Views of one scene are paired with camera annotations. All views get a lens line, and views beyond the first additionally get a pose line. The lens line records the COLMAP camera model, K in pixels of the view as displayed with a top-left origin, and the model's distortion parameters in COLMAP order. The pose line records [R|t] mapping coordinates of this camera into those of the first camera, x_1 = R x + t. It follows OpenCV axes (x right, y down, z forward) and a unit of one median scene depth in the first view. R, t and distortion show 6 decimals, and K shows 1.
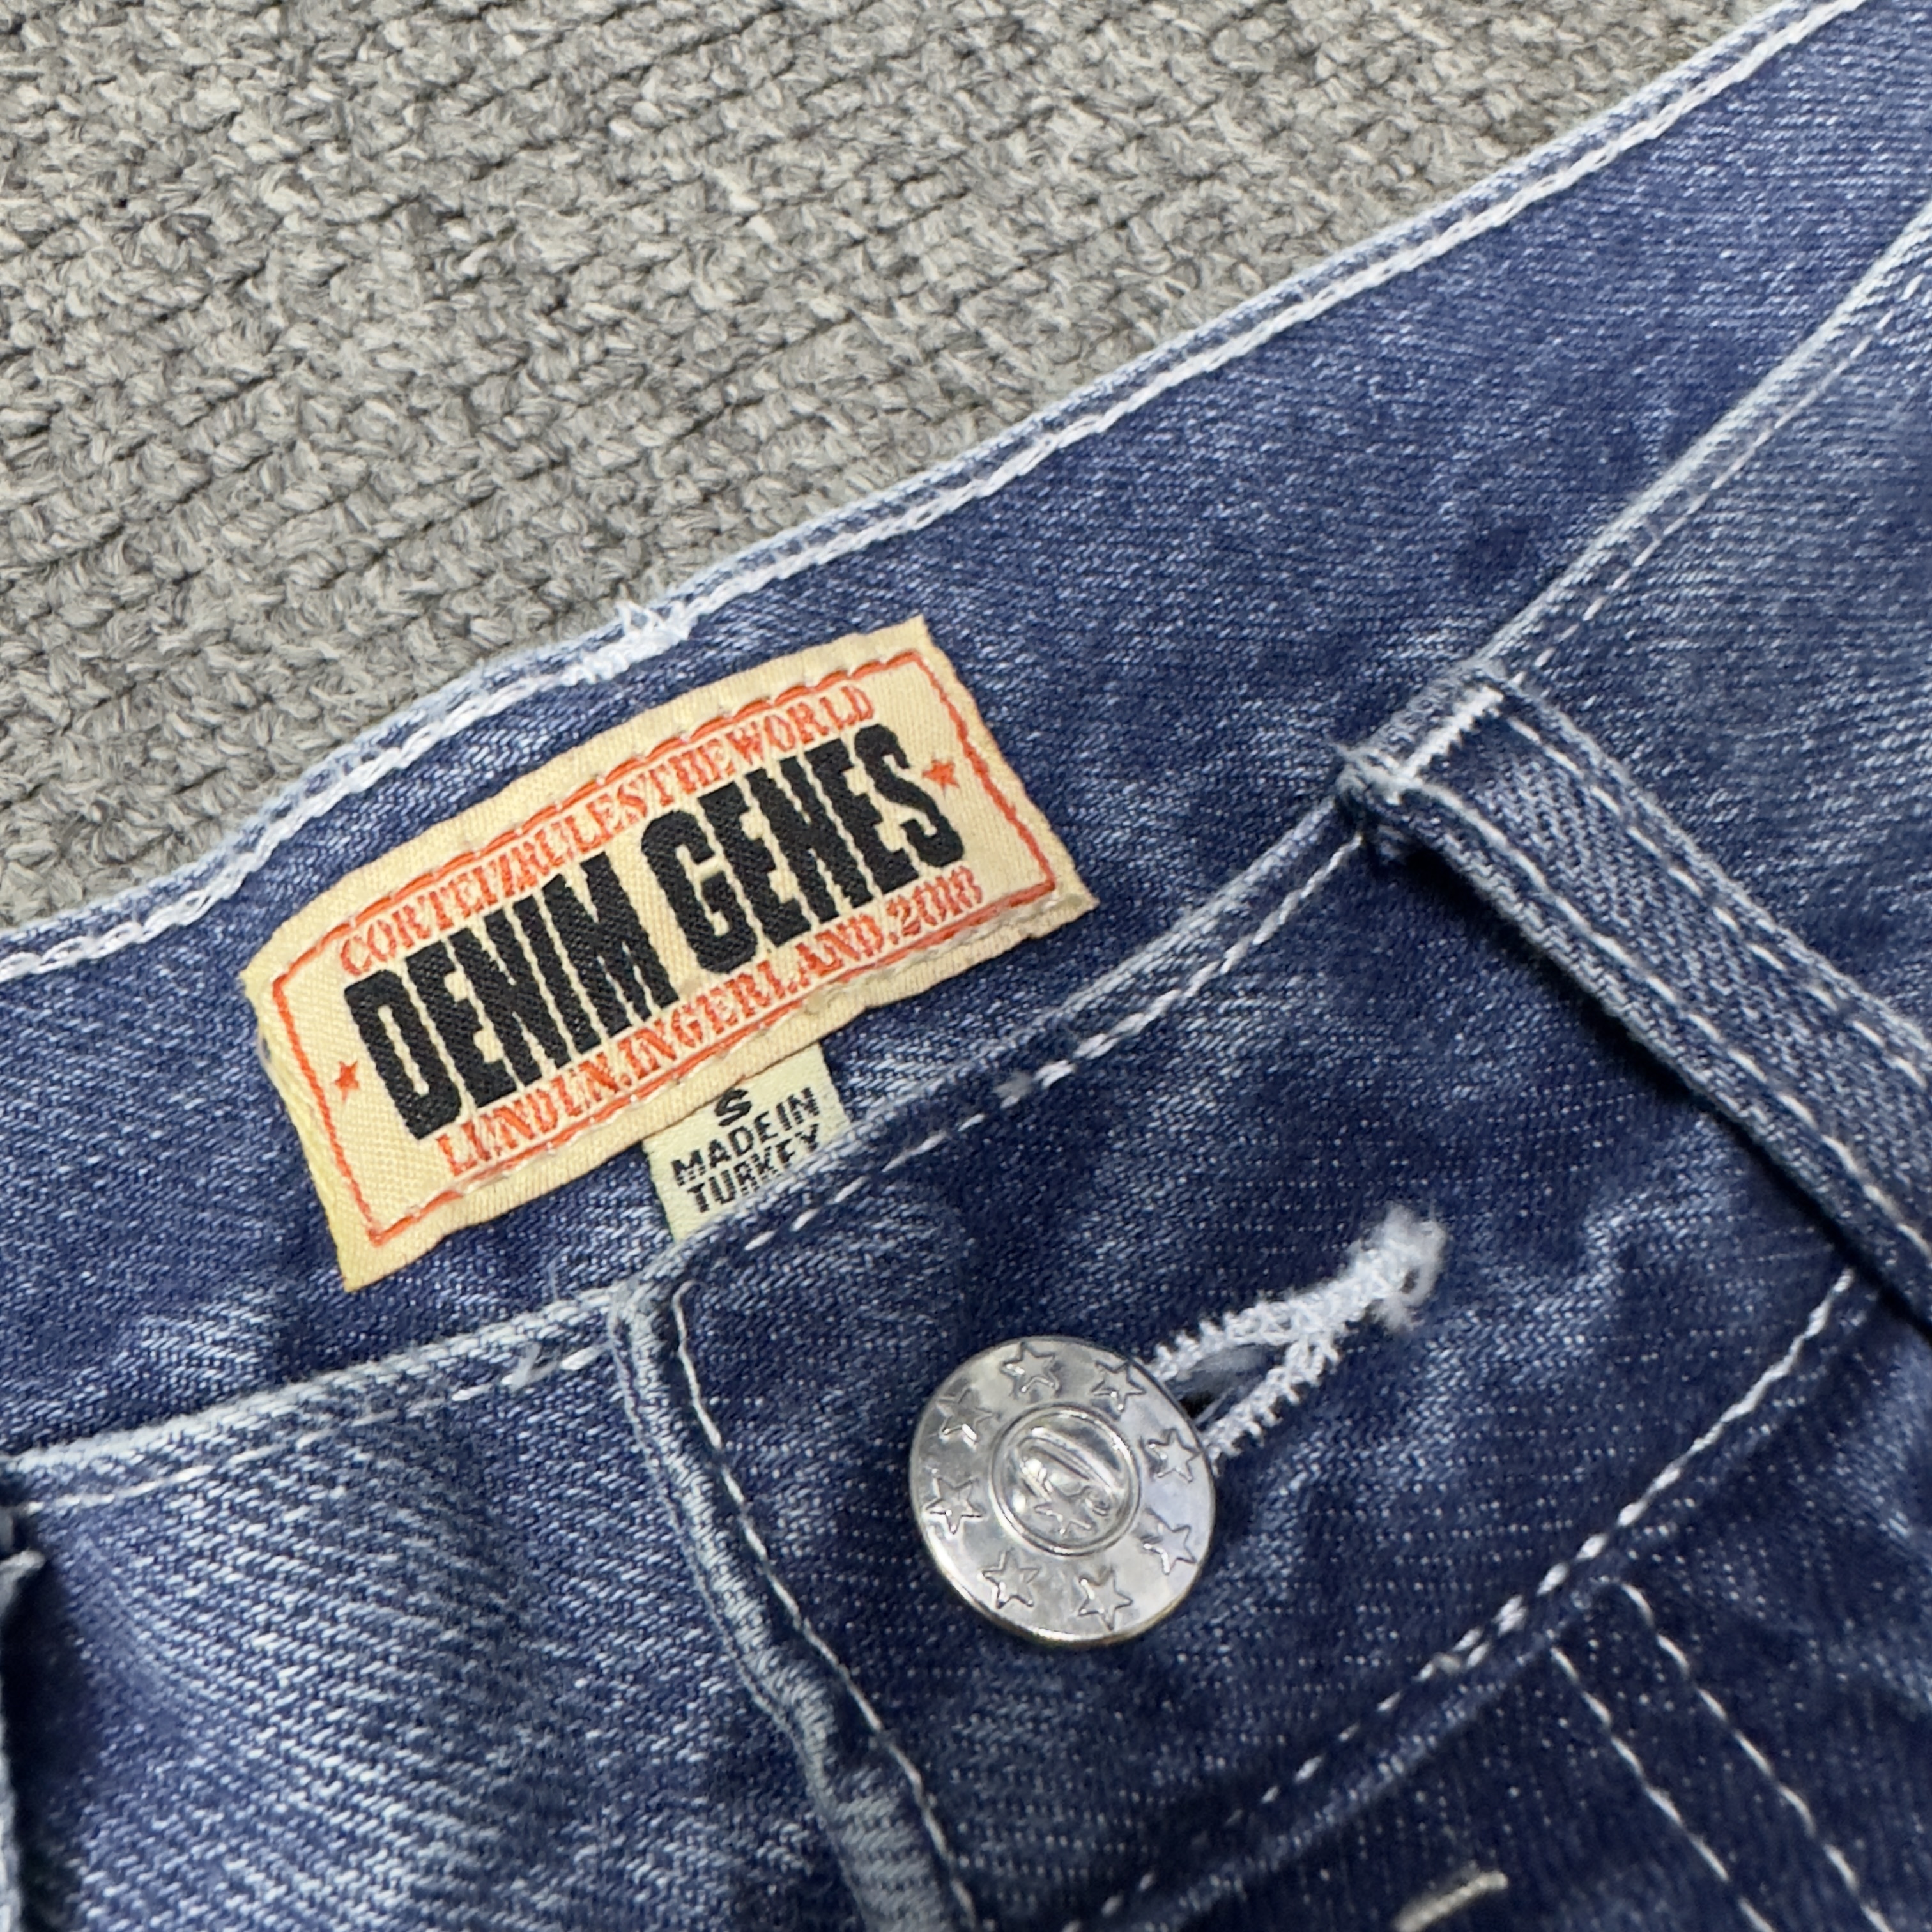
lens RADIAL K [[1779.2, 0, 864.0], [0, 1779.2, 938.6], [0, 0, 1]] dist [-0.002454, -0.011218]
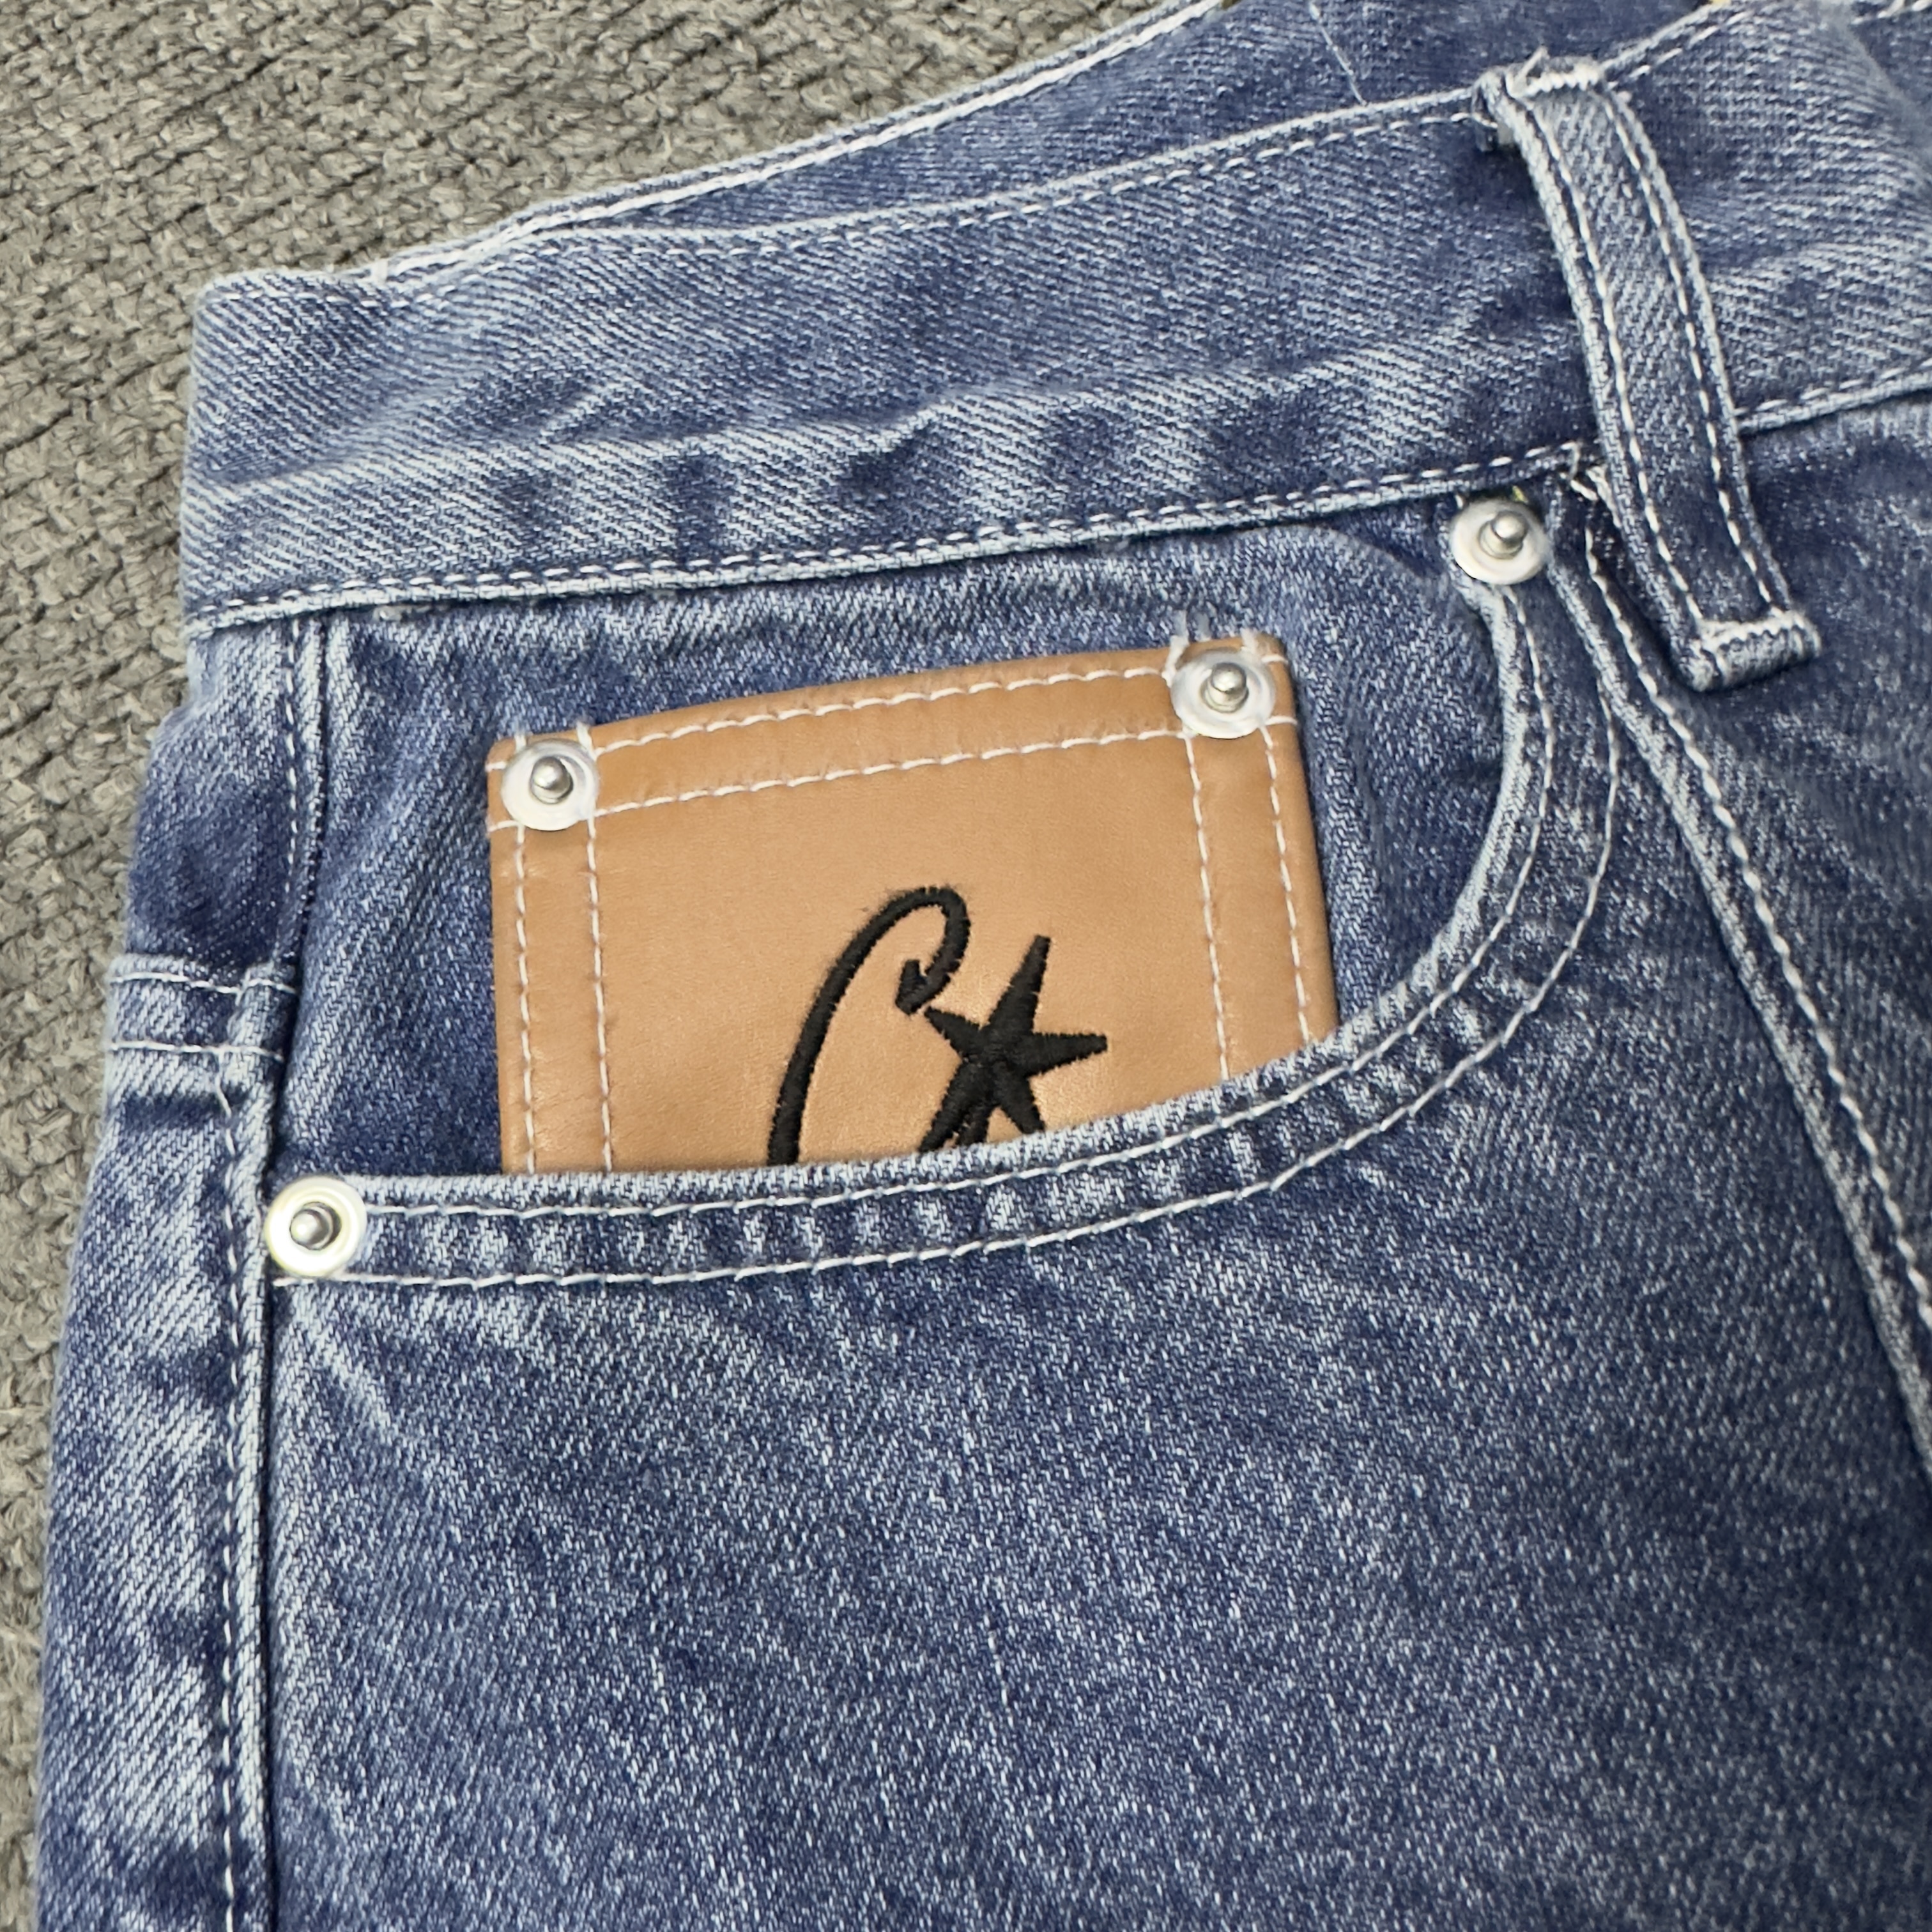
lens RADIAL K [[1779.2, 0, 864.0], [0, 1779.2, 938.6], [0, 0, 1]] dist [-0.002454, -0.011218]
pose [[0.977375, 0.015905, -0.210915, -0.669898], [-0.011427, 0.999683, 0.022433, 0.948660], [0.211205, -0.019515, 0.977247, -0.777554]]
